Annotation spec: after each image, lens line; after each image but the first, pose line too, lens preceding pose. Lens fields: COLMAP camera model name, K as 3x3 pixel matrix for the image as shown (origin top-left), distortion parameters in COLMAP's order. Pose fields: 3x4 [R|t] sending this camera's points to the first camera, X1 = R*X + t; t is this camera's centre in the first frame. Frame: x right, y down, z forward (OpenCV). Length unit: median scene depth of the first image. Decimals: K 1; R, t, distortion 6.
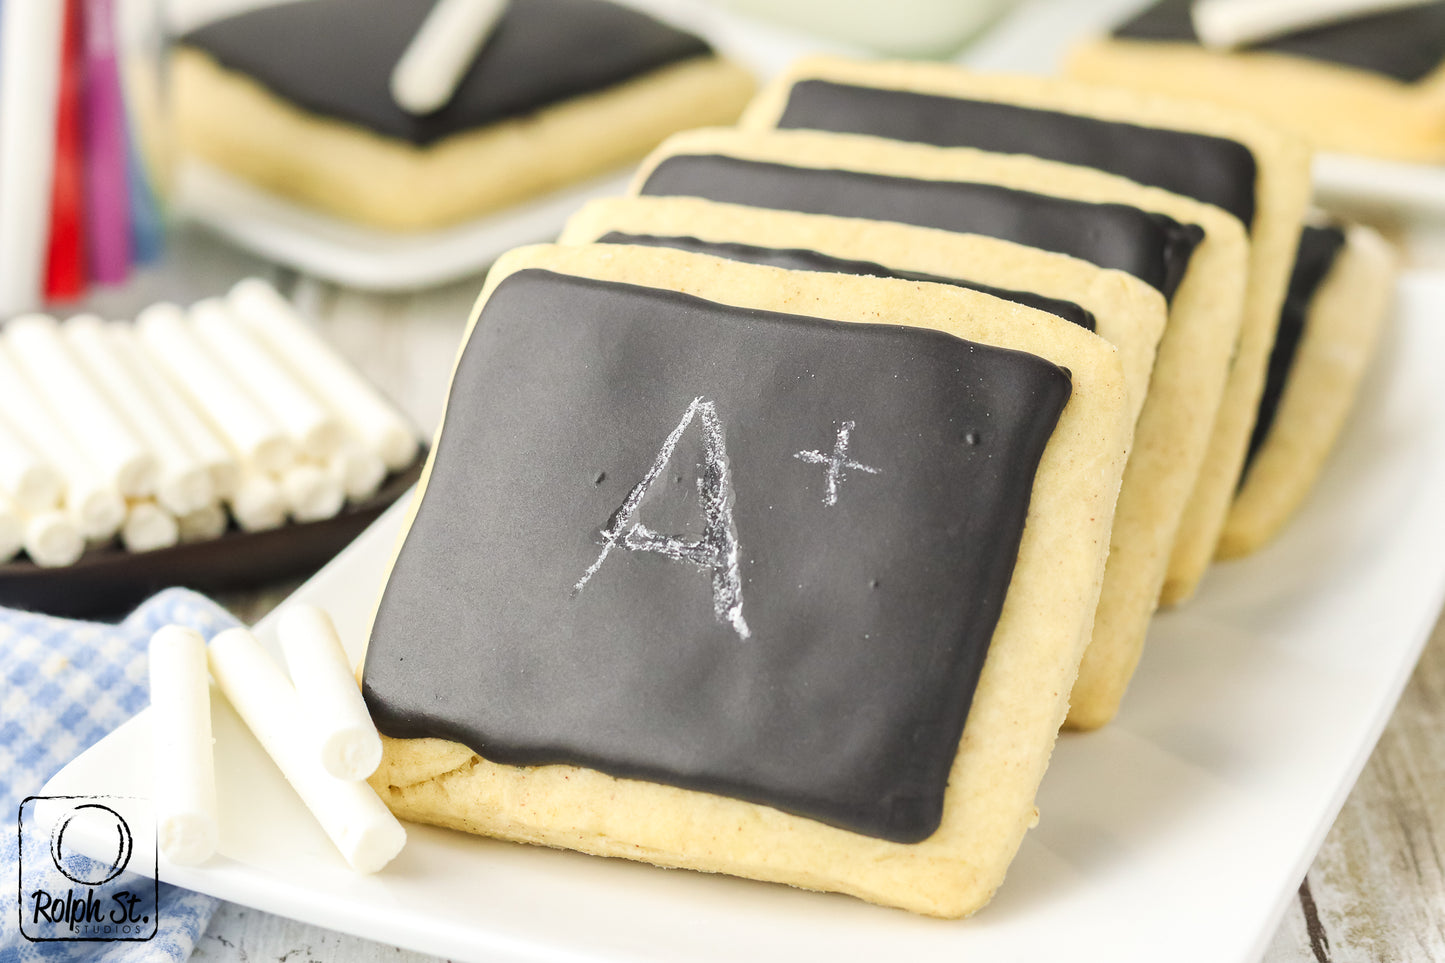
lens RADIAL K [[3844.3, 0, 722.5], [0, 3844.3, 481.5], [0, 0, 1]] dist [-0.152770, -0.103632]
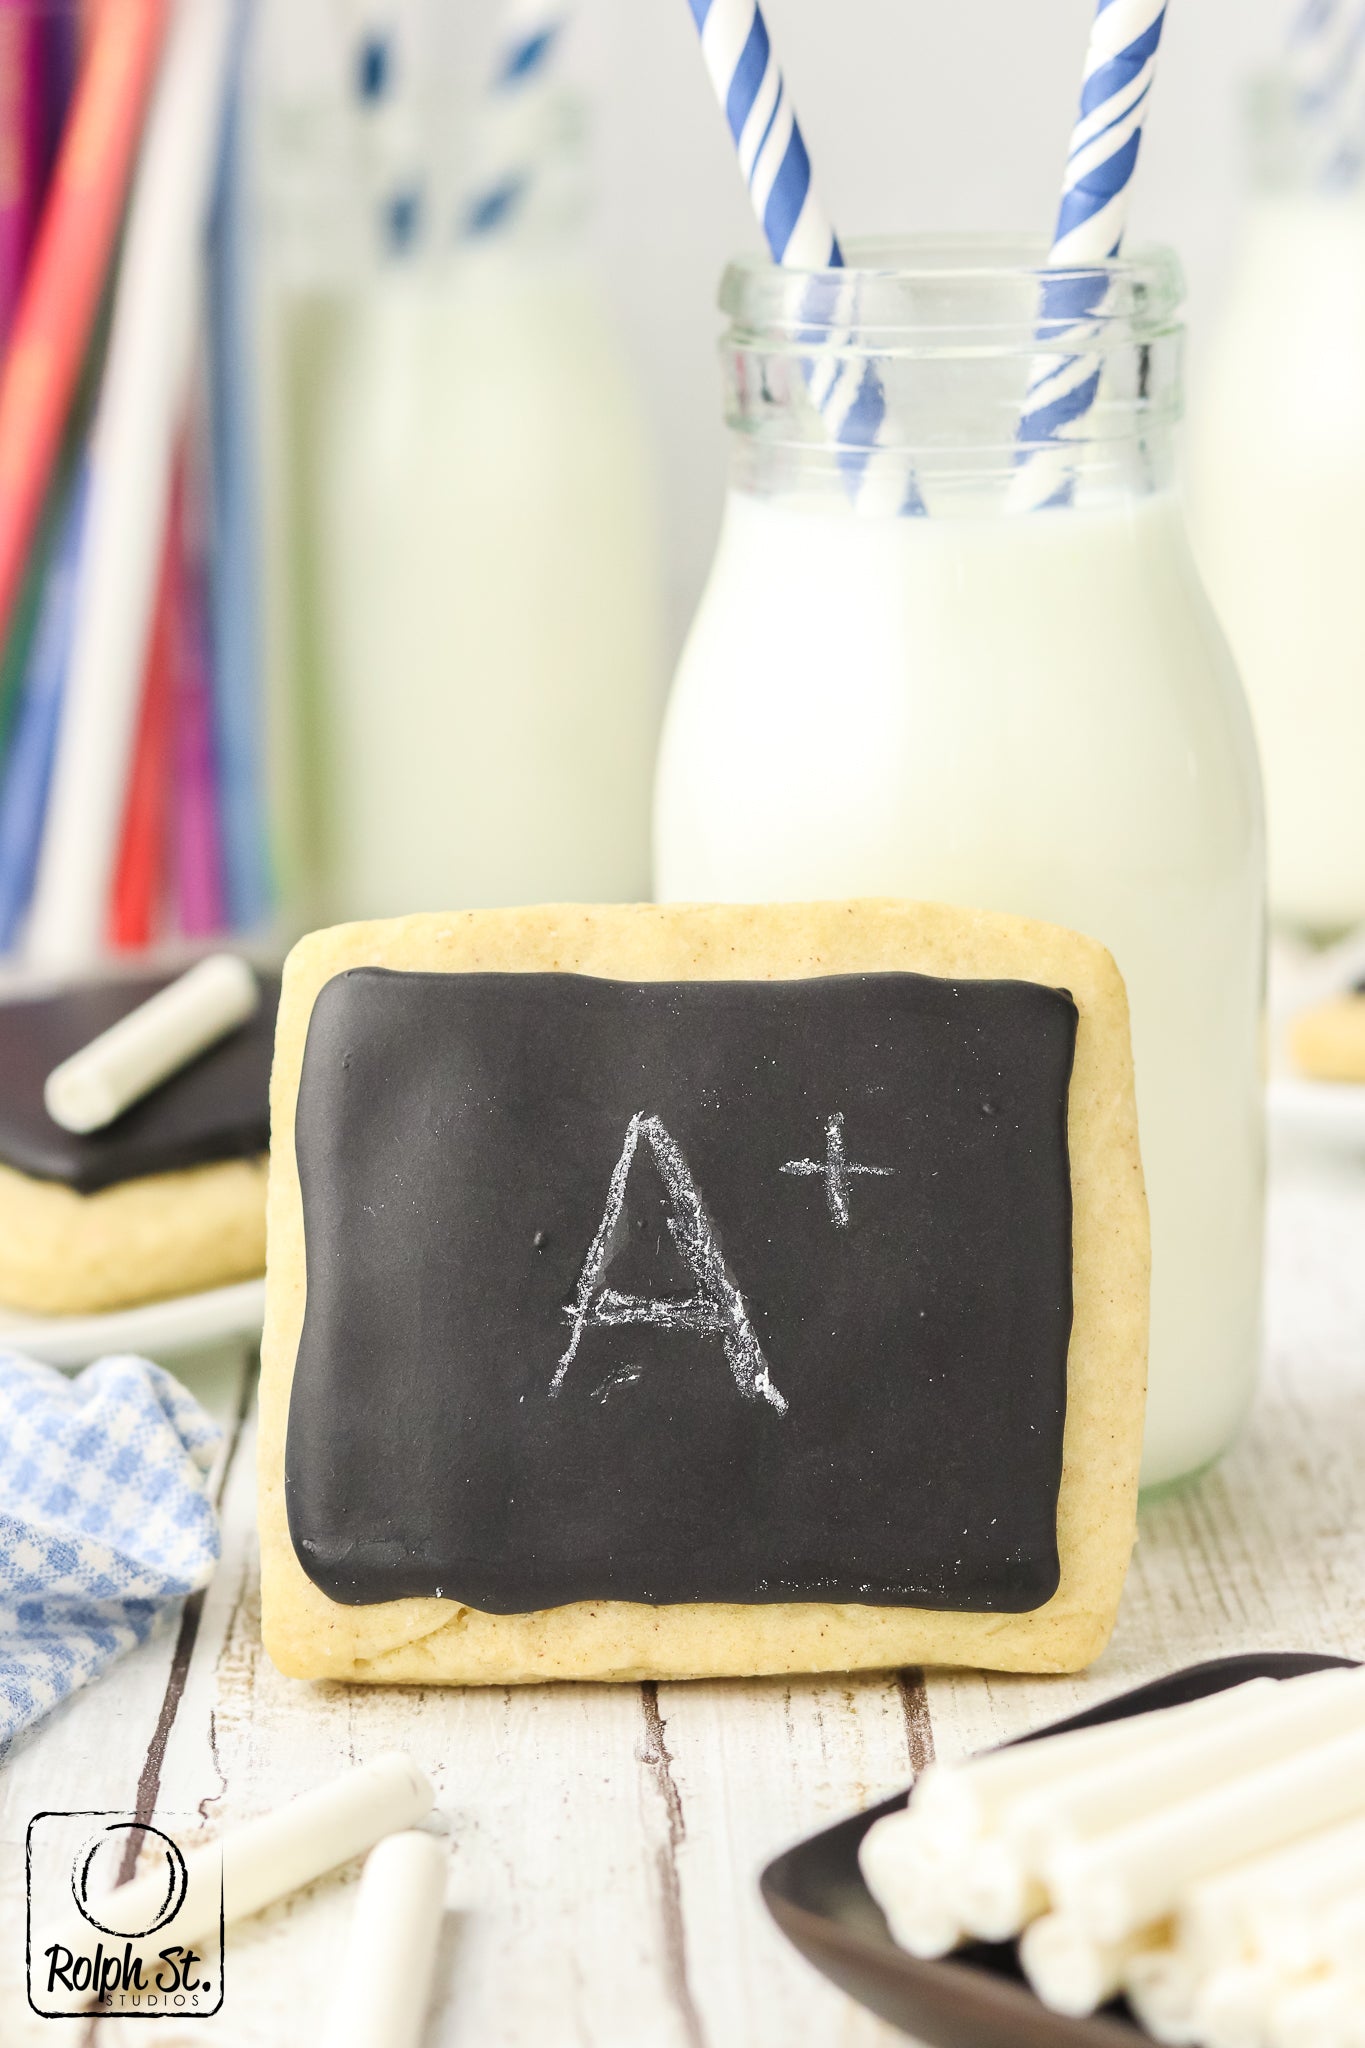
lens RADIAL K [[5448.5, 0, 682.5], [0, 5448.5, 1024.0], [0, 0, 1]] dist [-0.152770, -0.103632]
pose [[0.939869, -0.218287, 0.262672, -0.298256], [0.163923, 0.963032, 0.213773, -0.287546], [-0.299625, -0.157861, 0.940906, -0.076547]]
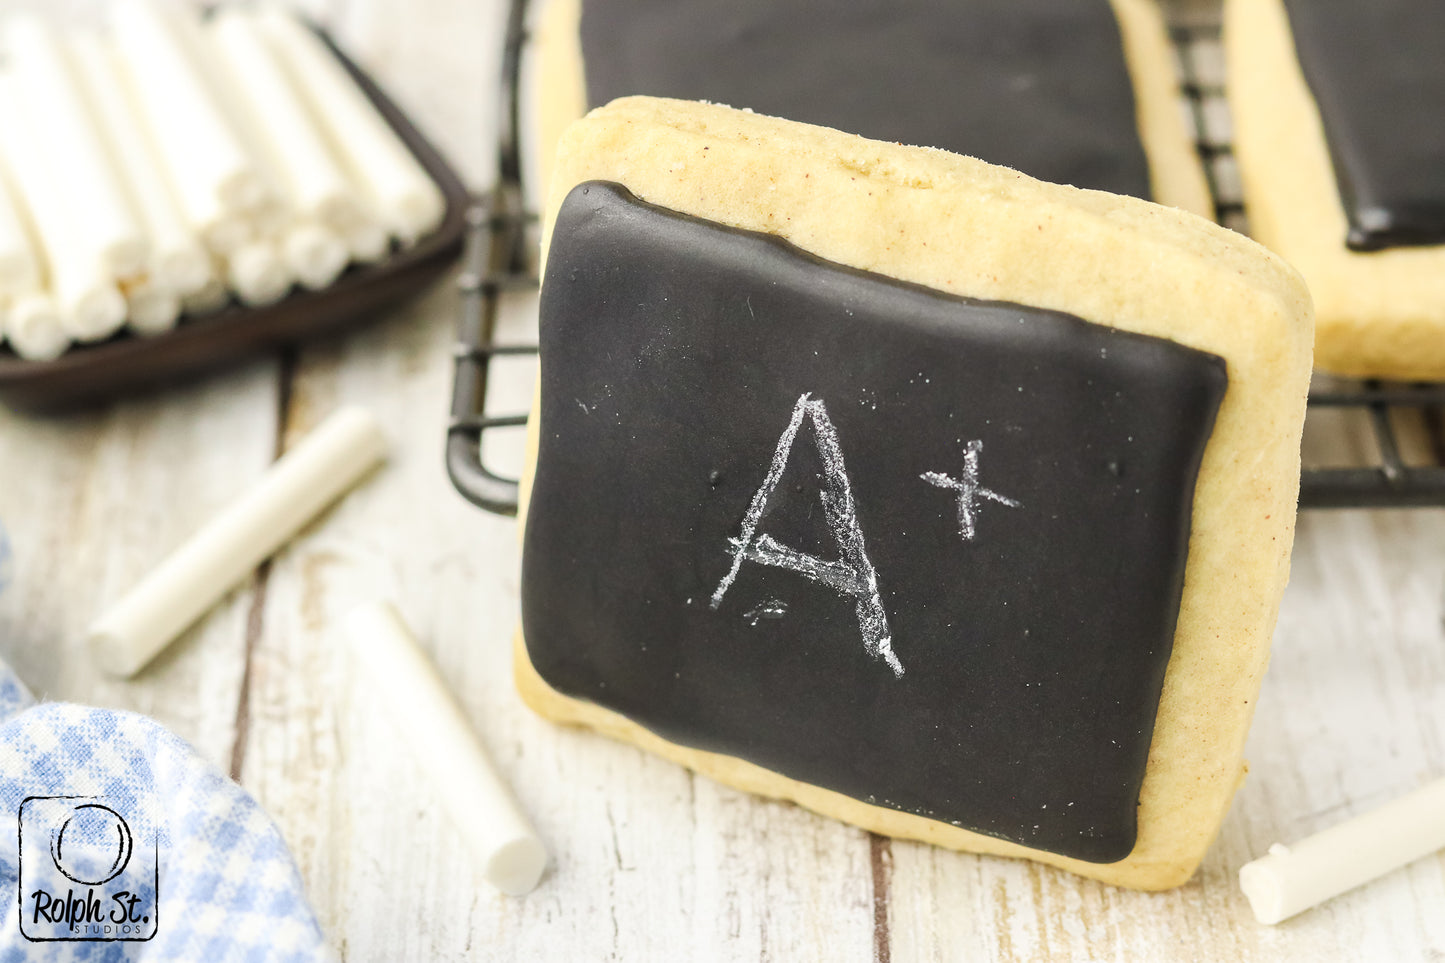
lens RADIAL K [[3844.3, 0, 722.5], [0, 3844.3, 481.5], [0, 0, 1]] dist [-0.152770, -0.103632]
pose [[0.967706, -0.088226, -0.236138, 0.181749], [0.226367, 0.716319, 0.660034, -0.594316], [0.110918, -0.692173, 0.713157, 0.371593]]
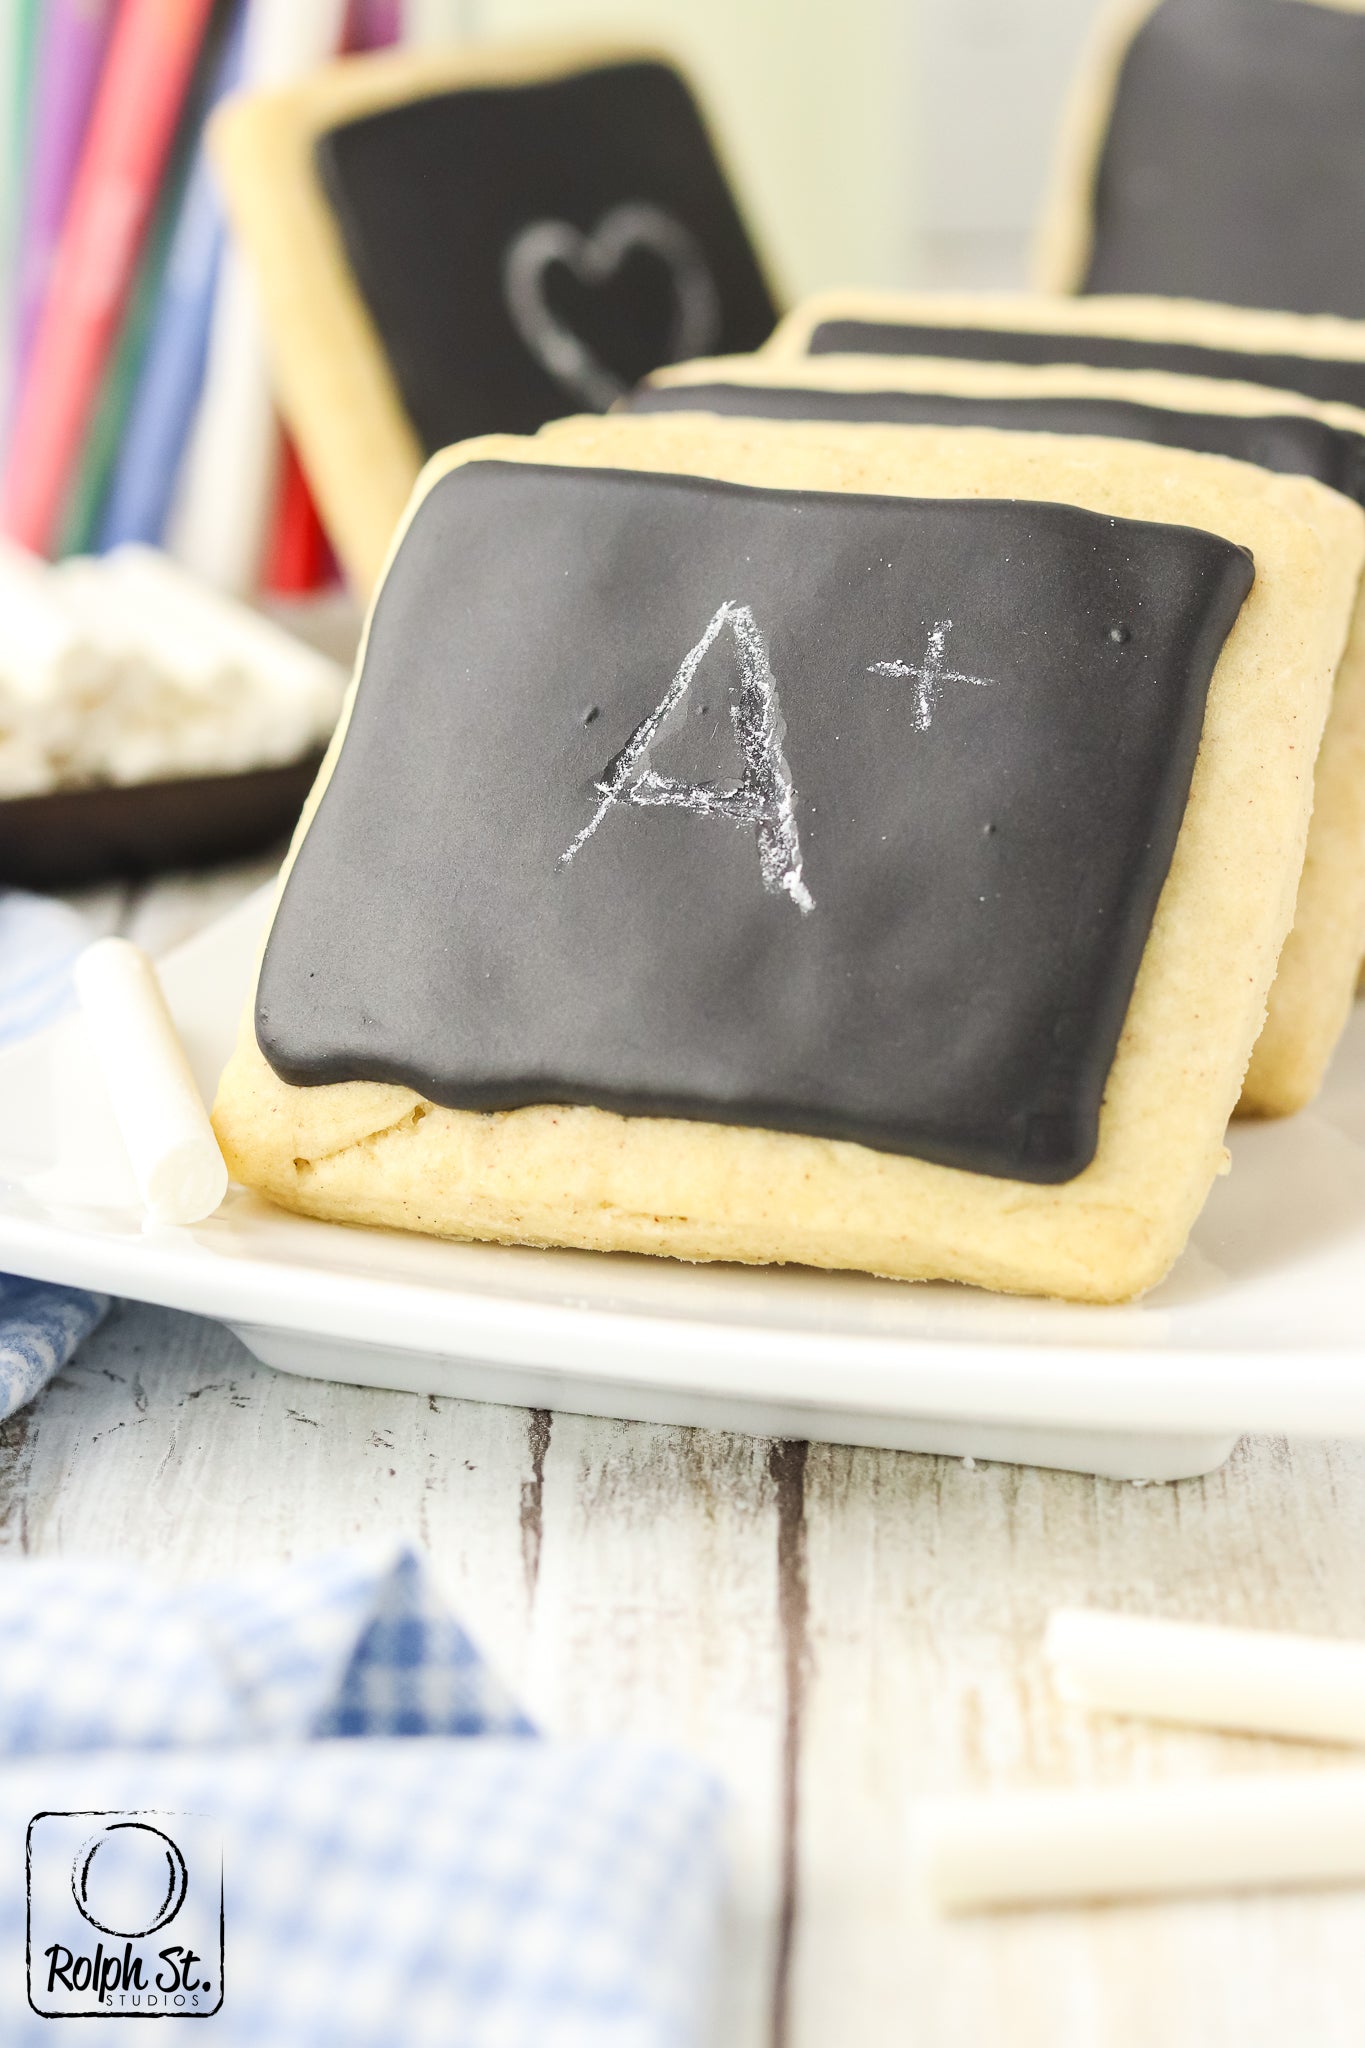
lens RADIAL K [[5448.5, 0, 682.5], [0, 5448.5, 1024.0], [0, 0, 1]] dist [-0.152770, -0.103632]
pose [[0.999529, -0.015851, 0.026261, -0.042869], [0.018592, 0.994018, -0.107621, 0.165735], [-0.024398, 0.108059, 0.993845, 0.012296]]
